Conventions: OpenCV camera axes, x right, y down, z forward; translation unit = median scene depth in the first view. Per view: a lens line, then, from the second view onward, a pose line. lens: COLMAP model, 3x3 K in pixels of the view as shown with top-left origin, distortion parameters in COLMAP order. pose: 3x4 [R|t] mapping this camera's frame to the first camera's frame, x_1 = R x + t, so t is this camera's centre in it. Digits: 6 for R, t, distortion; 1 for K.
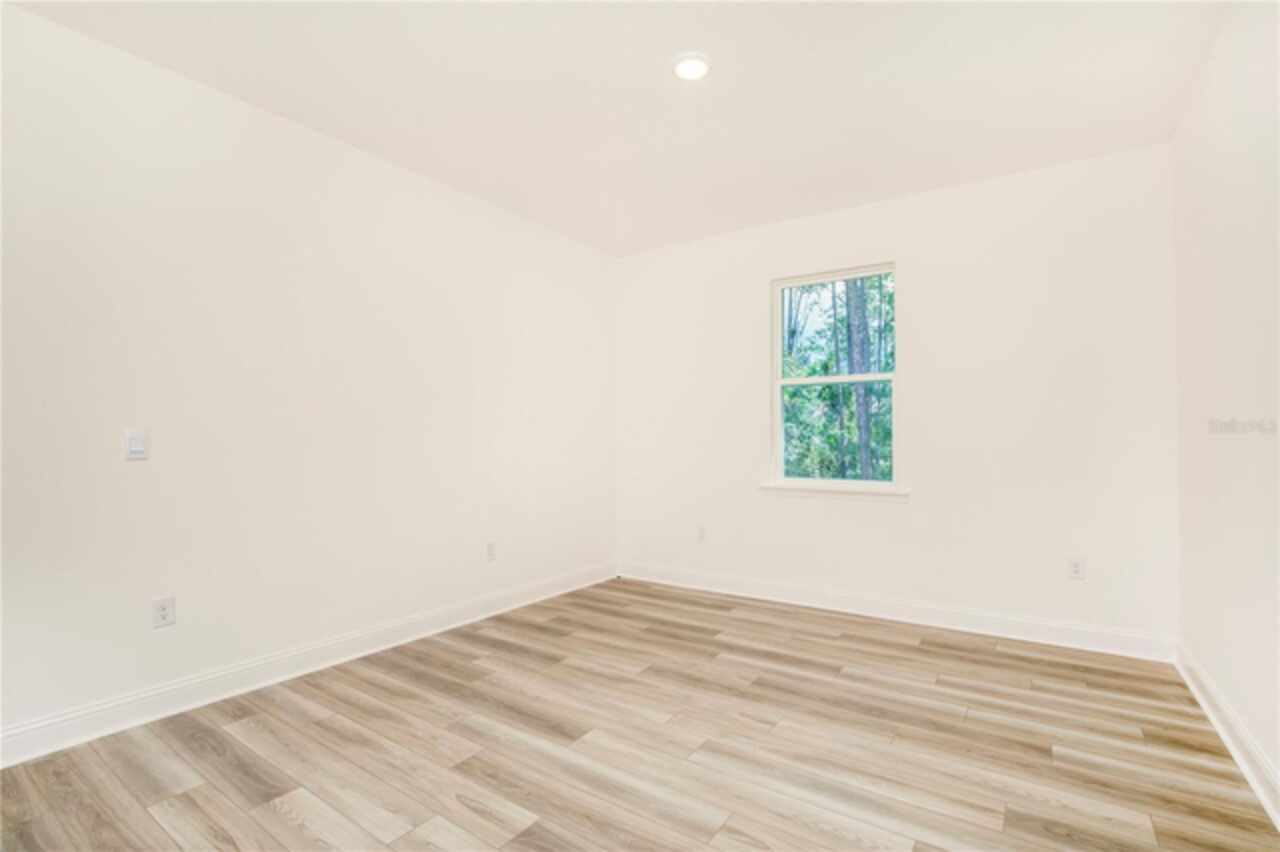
lens RADIAL K [[559.9, 0, 642.0], [0, 559.9, 429.2], [0, 0, 1]] dist [-0.000120, -0.000077]
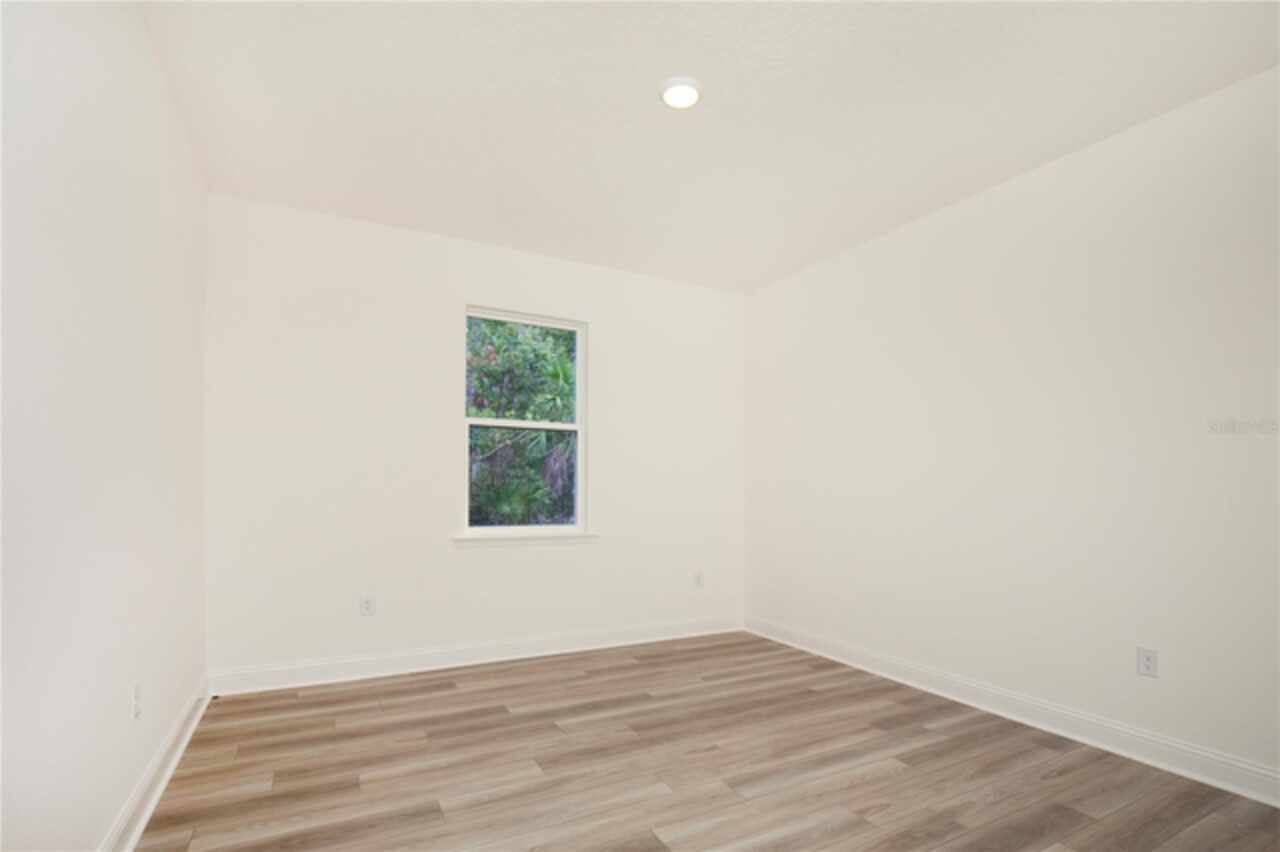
lens RADIAL K [[592.7, 0, 635.2], [0, 592.7, 431.5], [0, 0, 1]] dist [0.002370, -0.000040]
pose [[0.462518, 0.101251, 0.880809, -0.807544], [-0.042544, 0.994848, -0.092019, 0.023595], [-0.885588, 0.005088, 0.464443, 0.526529]]
